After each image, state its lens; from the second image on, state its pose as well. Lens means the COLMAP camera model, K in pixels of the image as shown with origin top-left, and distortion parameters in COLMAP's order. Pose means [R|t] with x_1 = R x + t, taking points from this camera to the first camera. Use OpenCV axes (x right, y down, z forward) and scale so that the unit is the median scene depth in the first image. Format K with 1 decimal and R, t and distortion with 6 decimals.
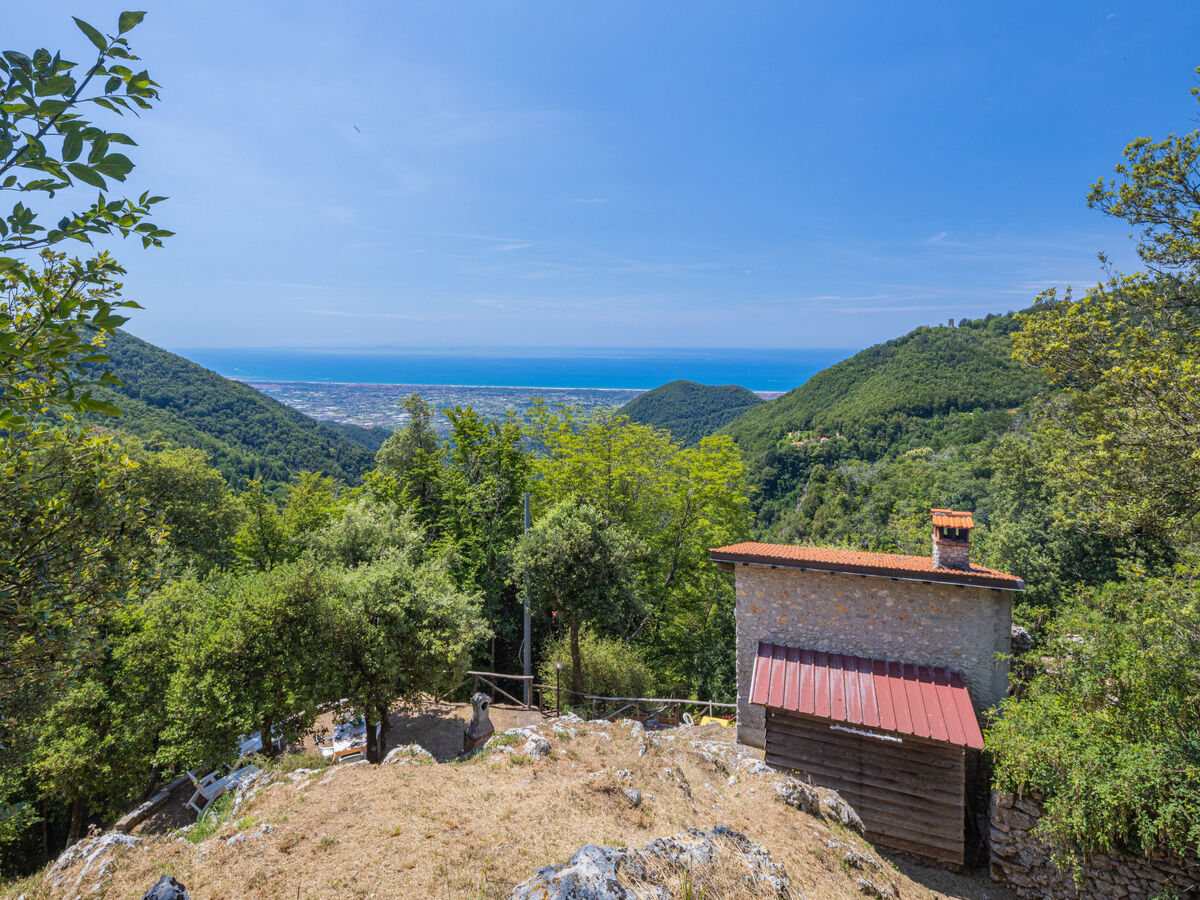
lens RADIAL K [[651.6, 0, 601.9], [0, 651.6, 346.6], [0, 0, 1]] dist [0.002866, -0.002888]
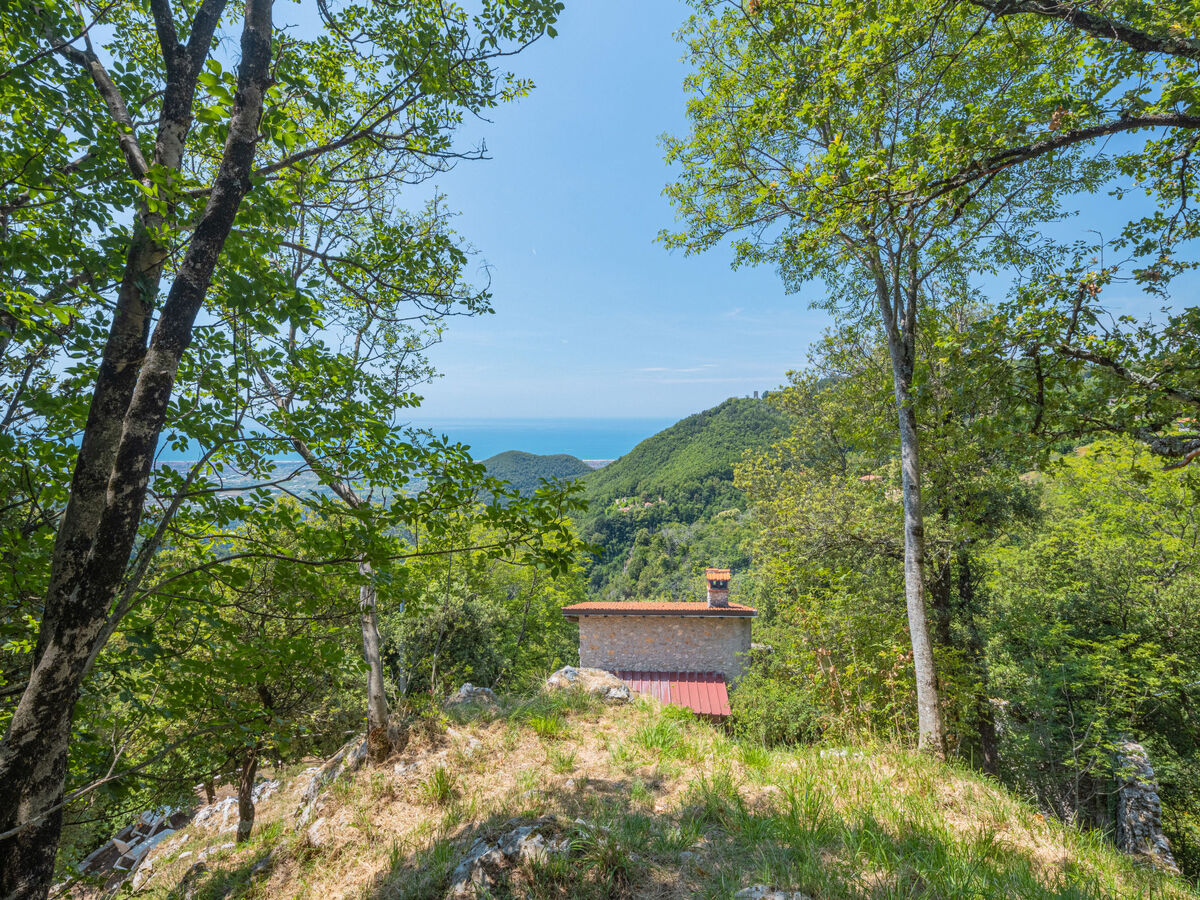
lens RADIAL K [[651.6, 0, 603.6], [0, 651.6, 413.8], [0, 0, 1]] dist [0.002866, -0.002888]
pose [[0.966176, -0.004241, 0.257849, -0.077131], [0.005232, 0.999981, -0.003156, -0.073888], [-0.257831, 0.004398, 0.966180, -0.275874]]
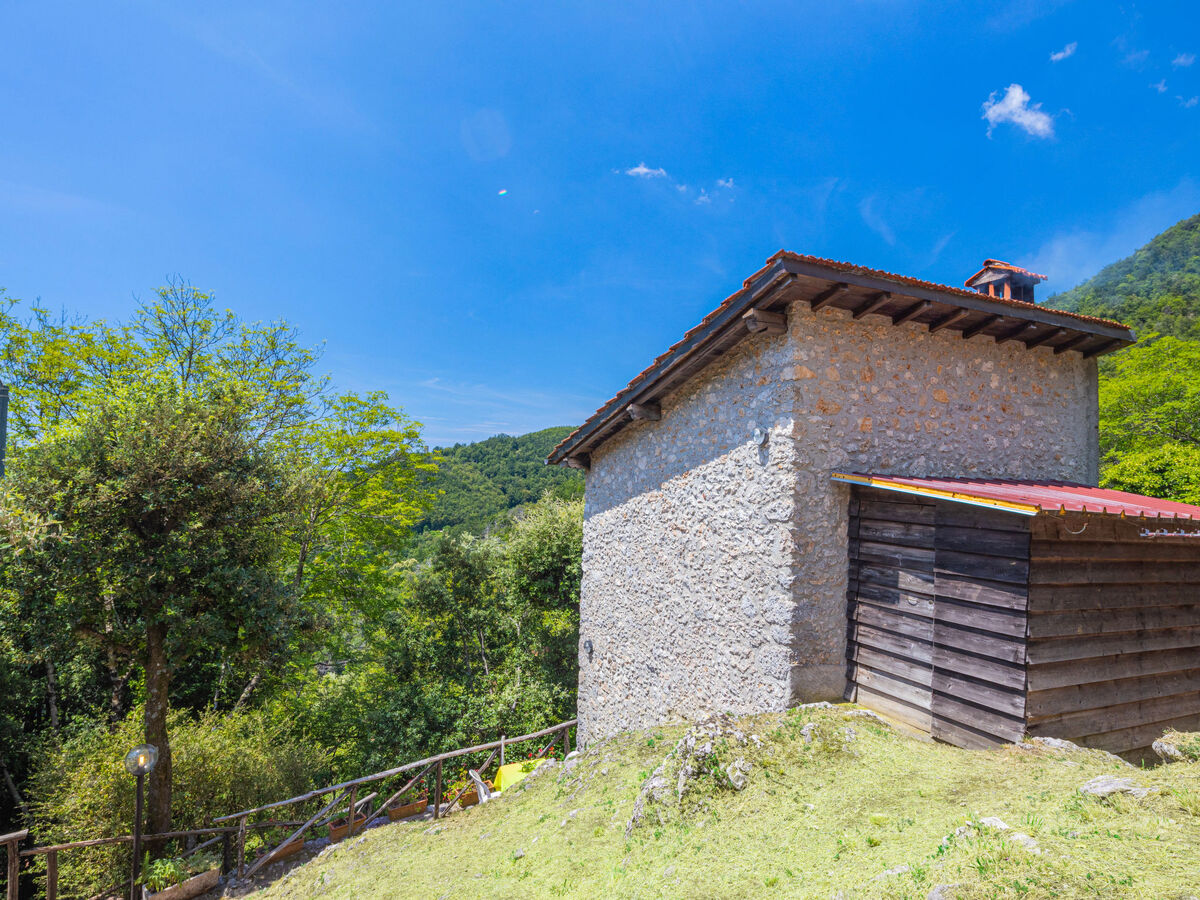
lens RADIAL K [[651.6, 0, 597.0], [0, 651.6, 448.4], [0, 0, 1]] dist [0.002866, -0.002888]
pose [[0.726814, 0.048812, 0.685097, -0.146235], [-0.022510, 0.998628, -0.047270, 0.327622], [-0.686465, 0.018935, 0.726916, 0.550665]]
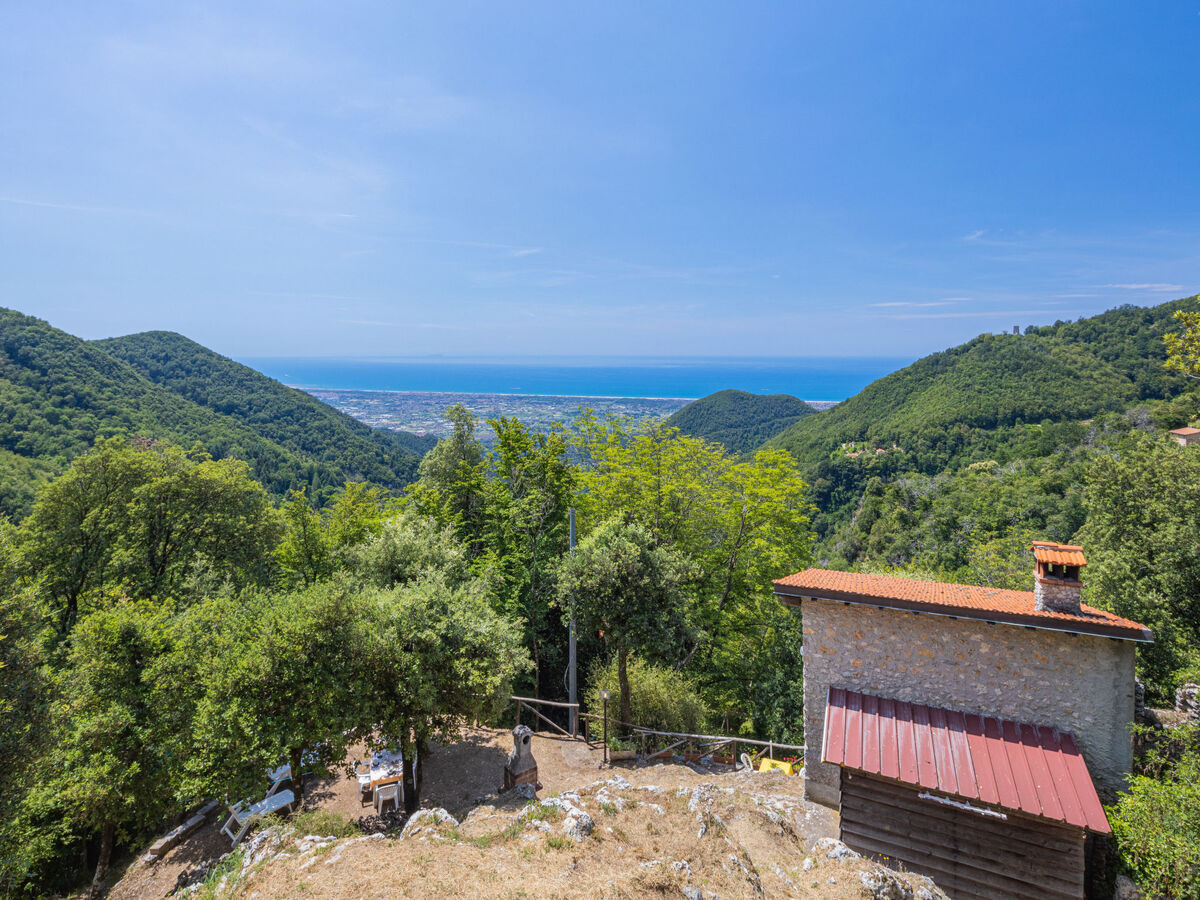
lens RADIAL K [[651.6, 0, 600.5], [0, 651.6, 351.3], [0, 0, 1]] dist [0.002866, -0.002888]
pose [[0.997156, -0.001848, -0.075344, -0.002035], [0.001364, 0.999978, -0.006470, 0.000496], [0.075354, 0.006348, 0.997137, 0.061609]]
